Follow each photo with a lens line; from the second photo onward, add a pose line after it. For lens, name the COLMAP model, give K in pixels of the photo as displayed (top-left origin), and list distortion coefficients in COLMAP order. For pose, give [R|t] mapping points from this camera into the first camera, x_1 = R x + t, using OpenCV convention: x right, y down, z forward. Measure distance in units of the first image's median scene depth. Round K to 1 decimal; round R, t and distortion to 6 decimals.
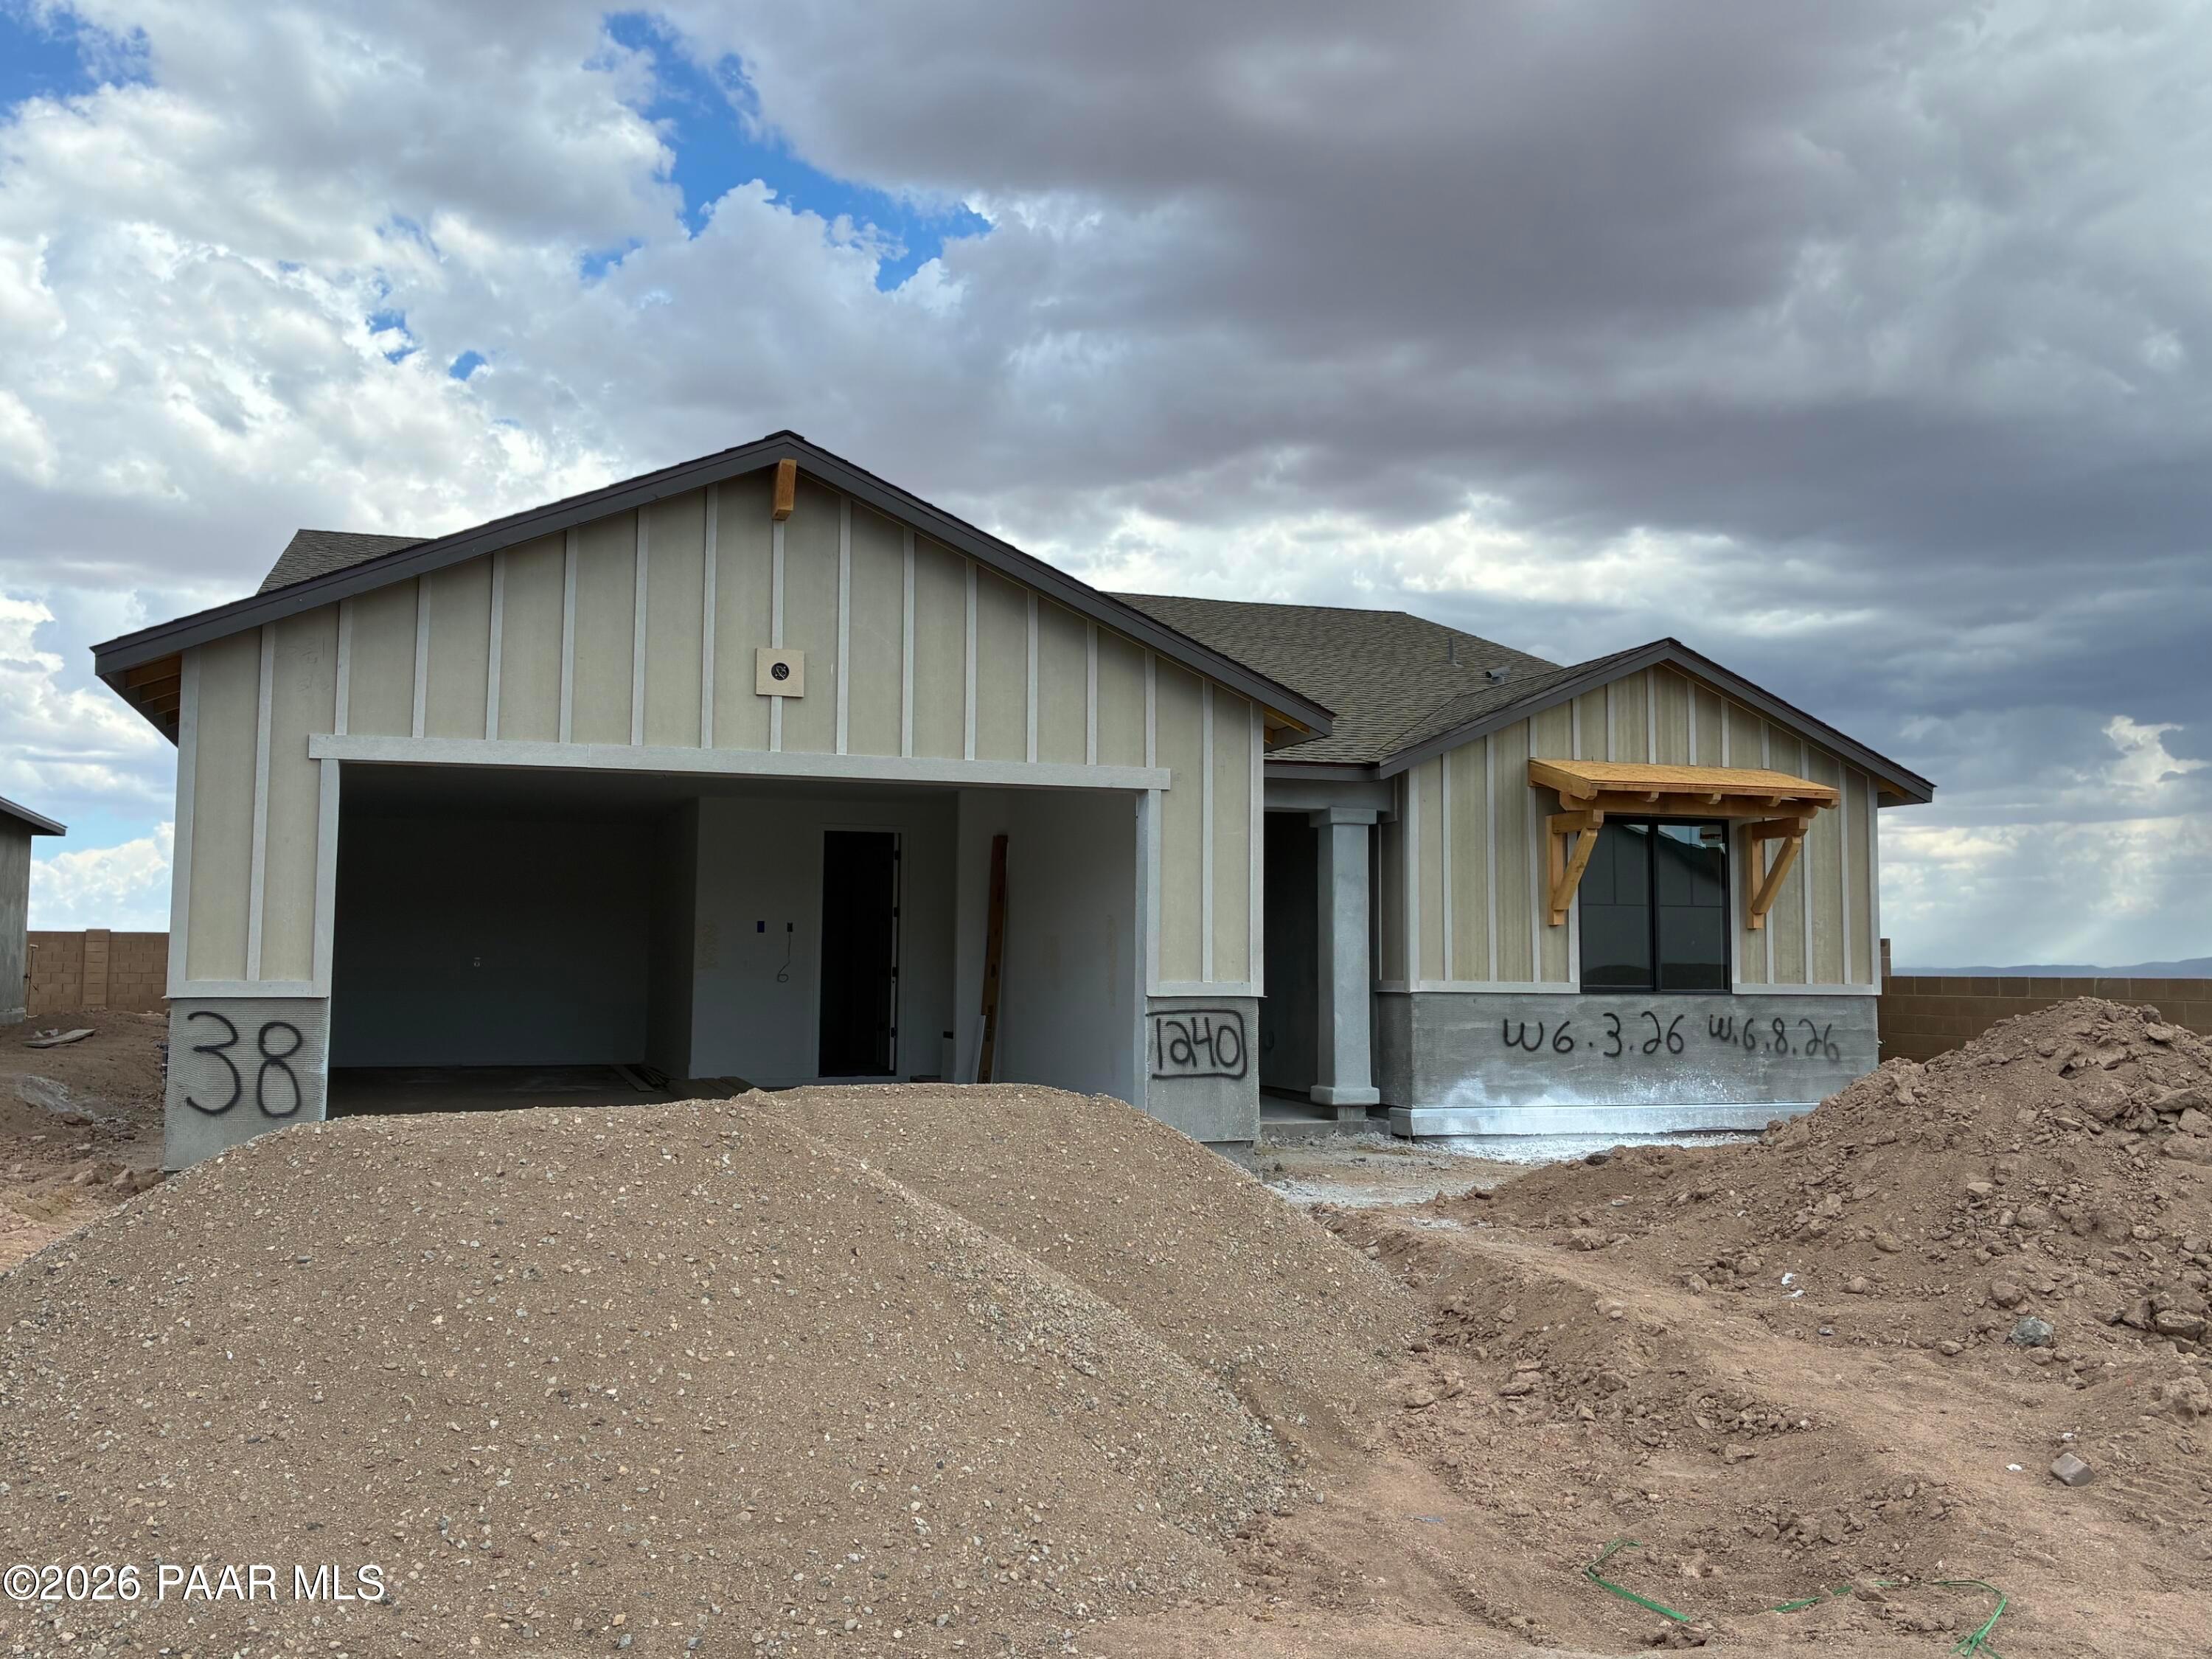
lens RADIAL K [[2050.3, 0, 956.4], [0, 2050.3, 831.7], [0, 0, 1]] dist [0.009314, 0.000065]
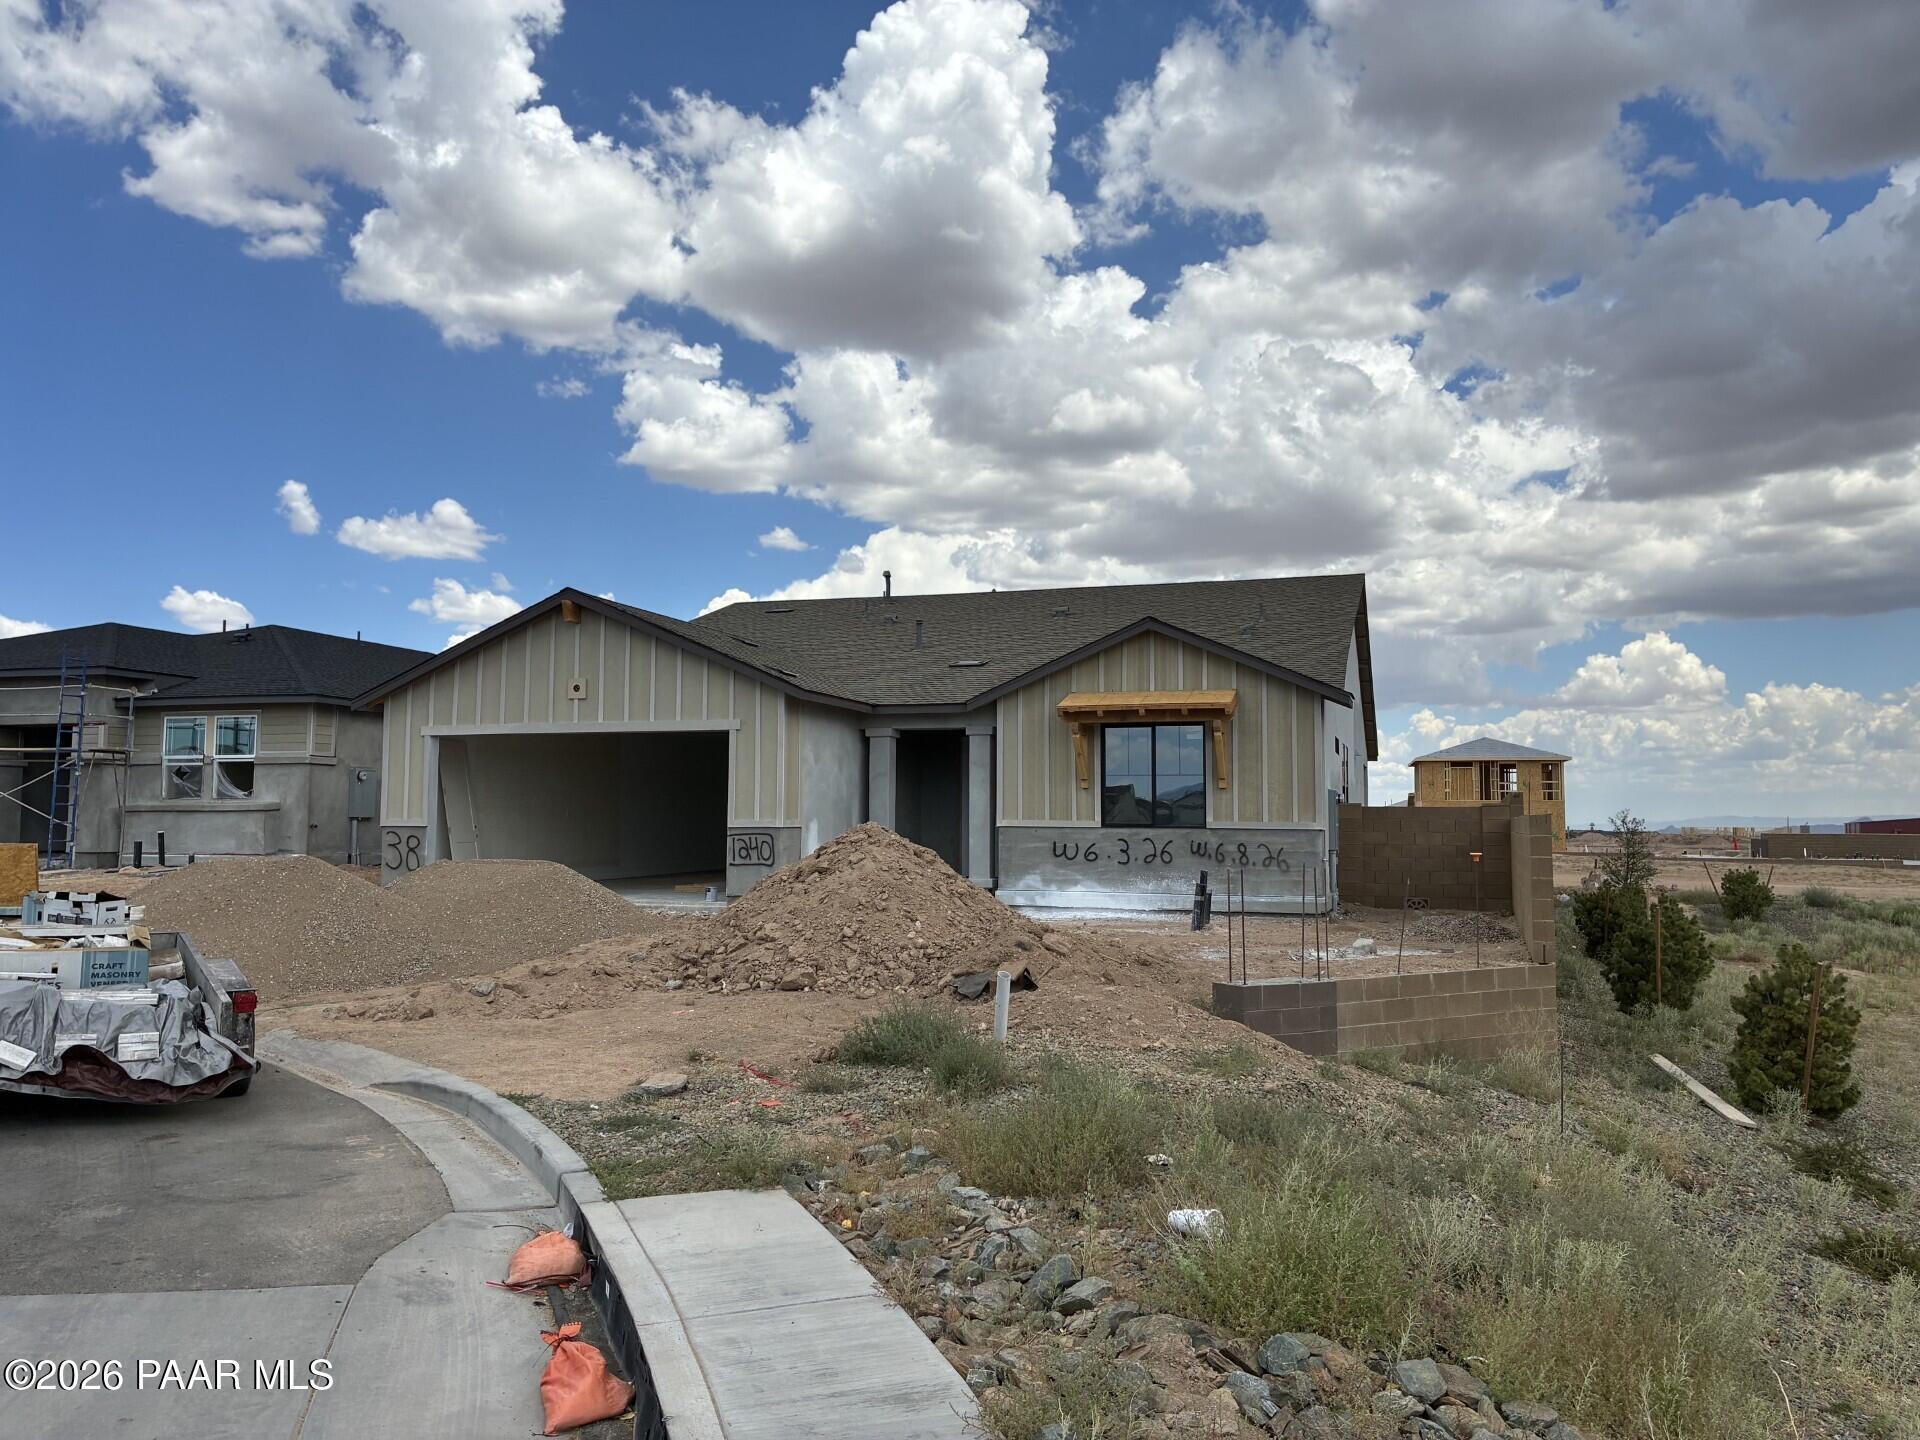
lens RADIAL K [[1447.9, 0, 960.0], [0, 1447.9, 720.0], [0, 0, 1]] dist [0.028658, -0.001054]
pose [[0.788742, -0.042852, -0.613229, 0.943277], [0.043292, 0.998963, -0.014124, 0.000554], [0.613198, -0.015408, 0.789779, -0.034483]]
